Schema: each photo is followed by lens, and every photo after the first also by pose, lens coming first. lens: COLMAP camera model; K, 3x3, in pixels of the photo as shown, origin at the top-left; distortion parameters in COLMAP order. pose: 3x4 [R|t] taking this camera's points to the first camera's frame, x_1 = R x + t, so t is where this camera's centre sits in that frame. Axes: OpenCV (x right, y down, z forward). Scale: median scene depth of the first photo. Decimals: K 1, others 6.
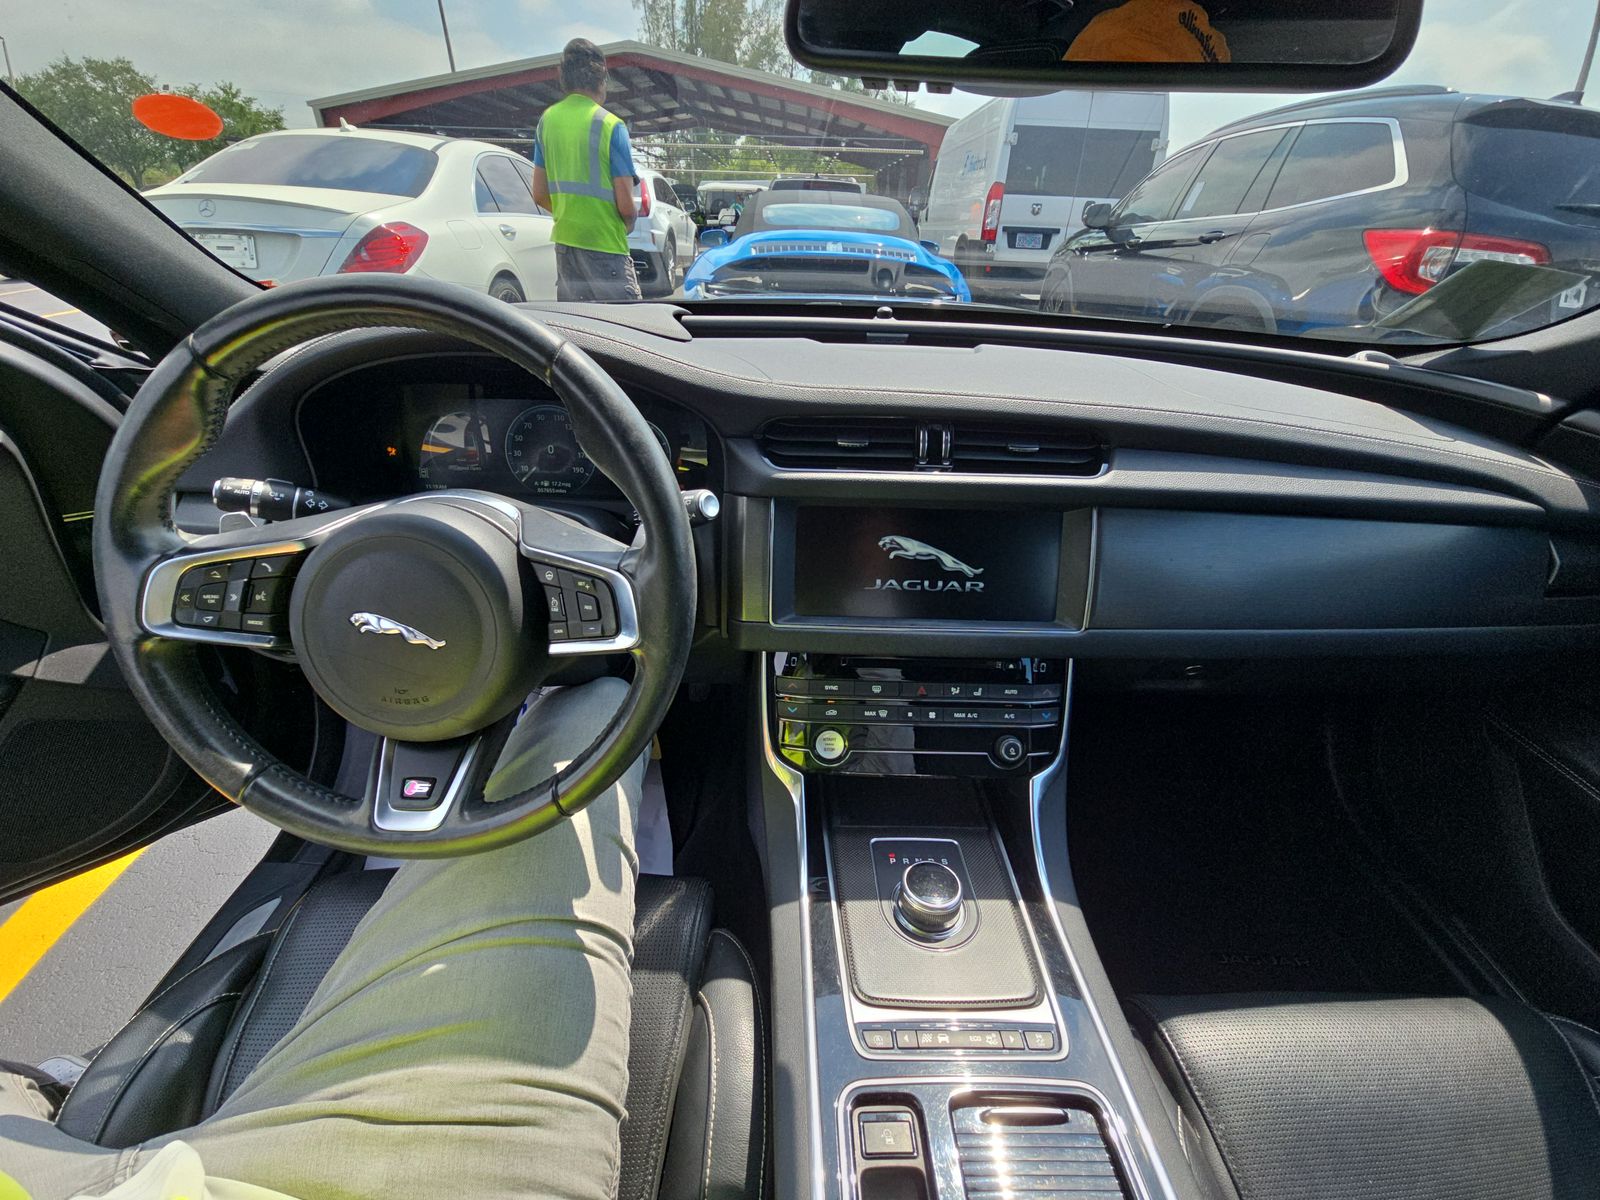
lens RADIAL K [[642.8, 0, 796.3], [0, 642.8, 589.9], [0, 0, 1]] dist [-0.000076, -0.000590]
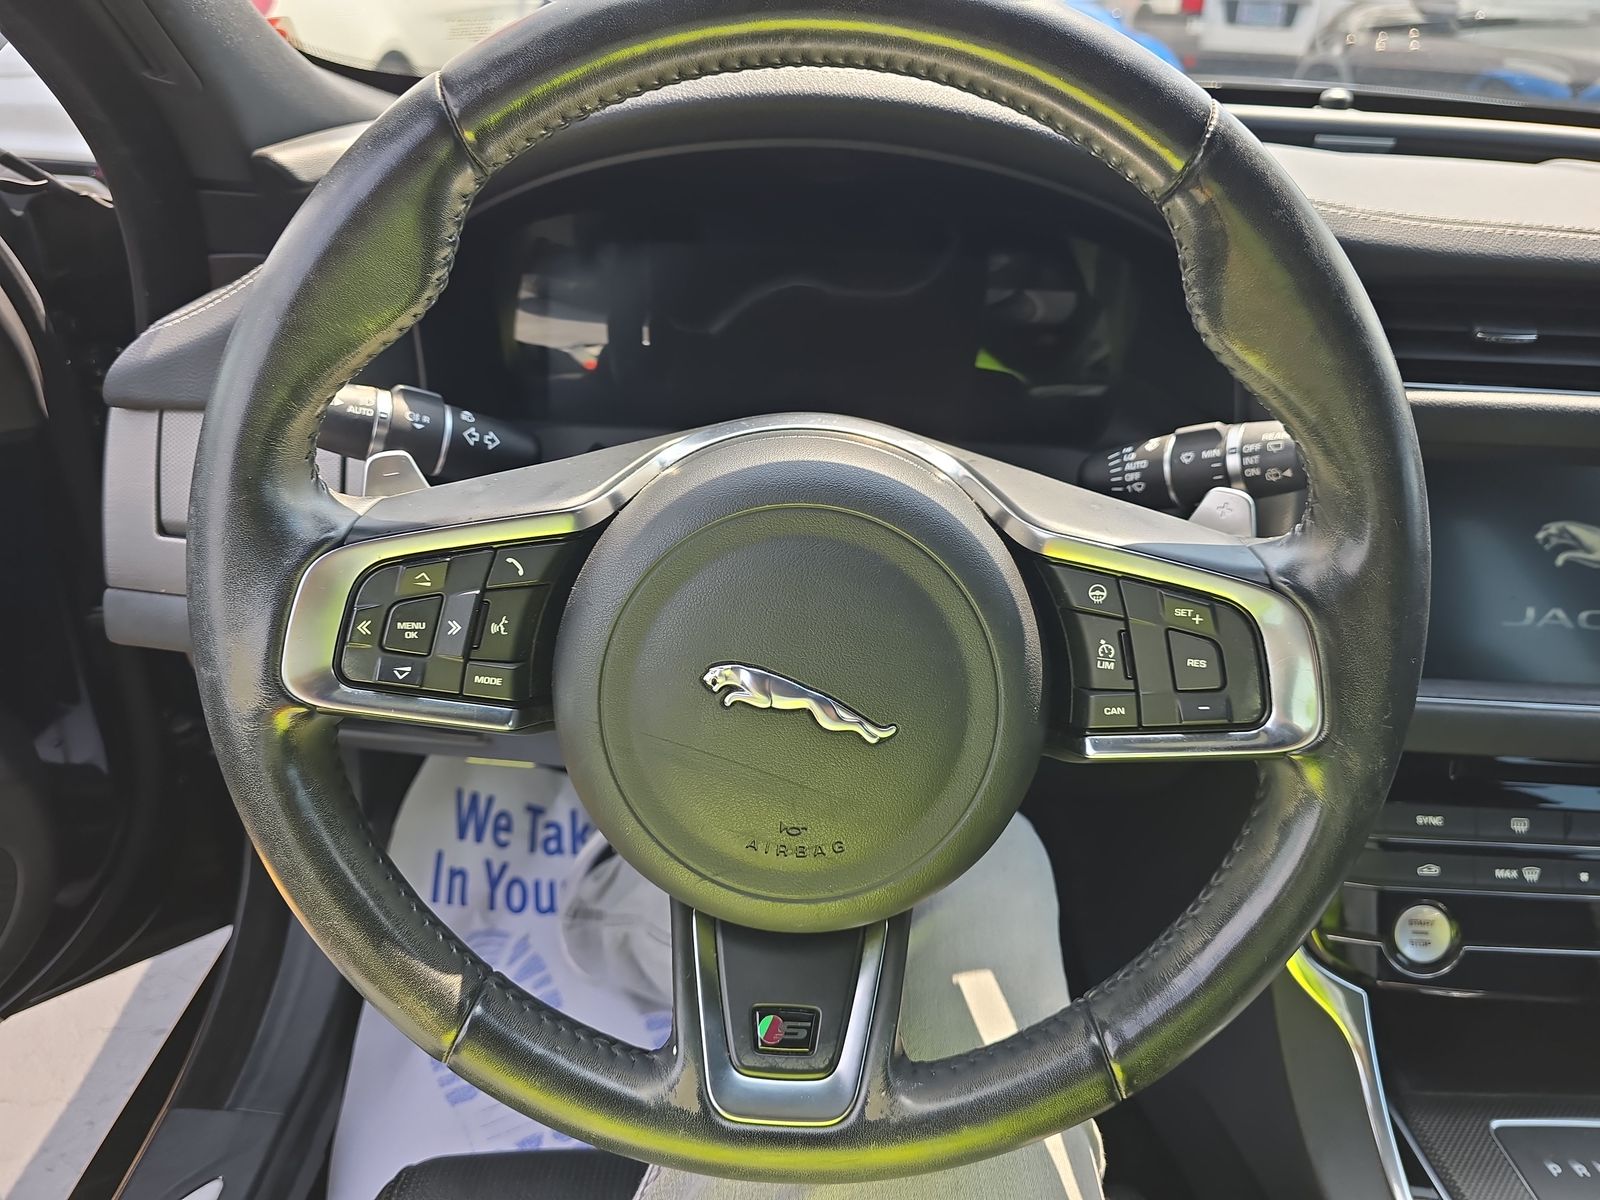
lens RADIAL K [[1091.2, 0, 800.0], [0, 1091.2, 600.0], [0, 0, 1]] dist [0.002312, -0.003341]
pose [[0.999626, 0.018913, -0.019760, -0.556348], [-0.019008, 0.999809, -0.004642, -0.009541], [0.019668, 0.005016, 0.999794, 0.176828]]
